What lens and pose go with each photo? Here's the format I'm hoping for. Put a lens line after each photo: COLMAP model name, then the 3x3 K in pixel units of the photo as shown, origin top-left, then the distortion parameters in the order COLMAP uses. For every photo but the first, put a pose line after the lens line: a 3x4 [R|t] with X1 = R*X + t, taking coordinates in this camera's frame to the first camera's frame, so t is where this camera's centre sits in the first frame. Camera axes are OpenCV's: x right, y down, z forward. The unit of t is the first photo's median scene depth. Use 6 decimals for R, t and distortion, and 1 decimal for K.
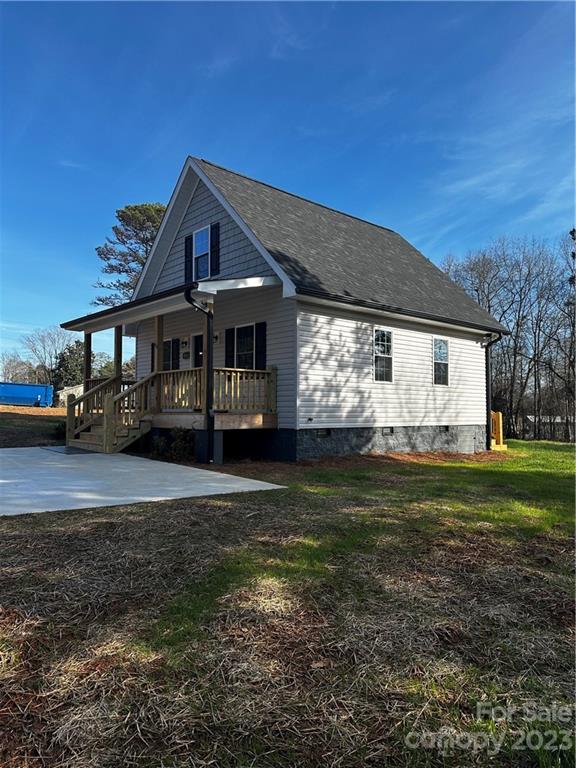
lens RADIAL K [[513.4, 0, 288.0], [0, 513.4, 384.0], [0, 0, 1]] dist [-0.003997, -0.000608]
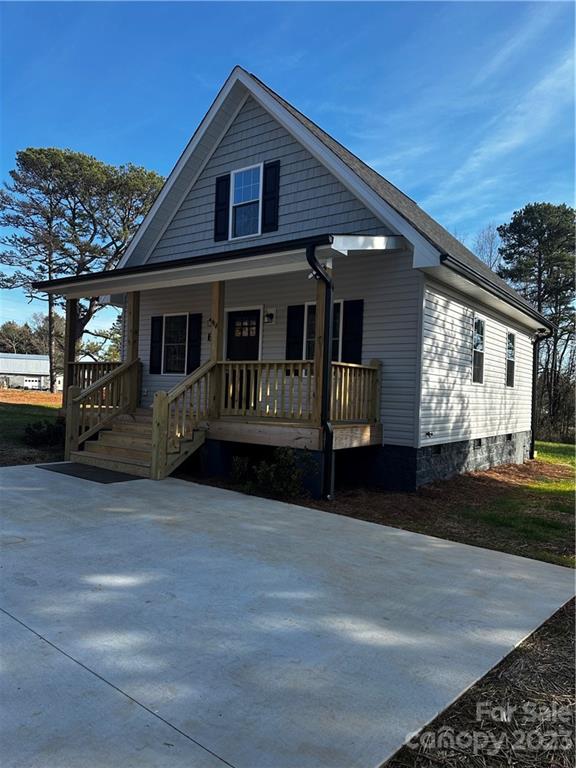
lens RADIAL K [[531.6, 0, 288.0], [0, 531.6, 384.0], [0, 0, 1]] dist [0.005002, 0.000040]
pose [[0.982153, 0.038334, 0.184137, -0.290041], [-0.044955, 0.998479, 0.031917, -0.018931], [-0.182633, -0.039626, 0.982382, 0.260822]]
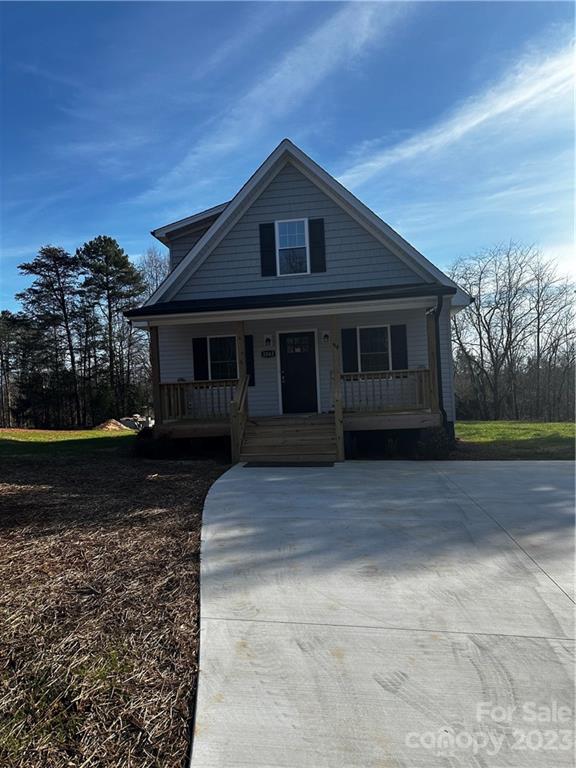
lens RADIAL K [[597.2, 0, 288.0], [0, 597.2, 384.0], [0, 0, 1]] dist [0.006017, 0.319958]
pose [[0.763171, -0.021037, 0.645854, -1.074026], [0.022098, 0.999735, 0.006452, -0.009332], [-0.645818, 0.009348, 0.763434, 0.199533]]
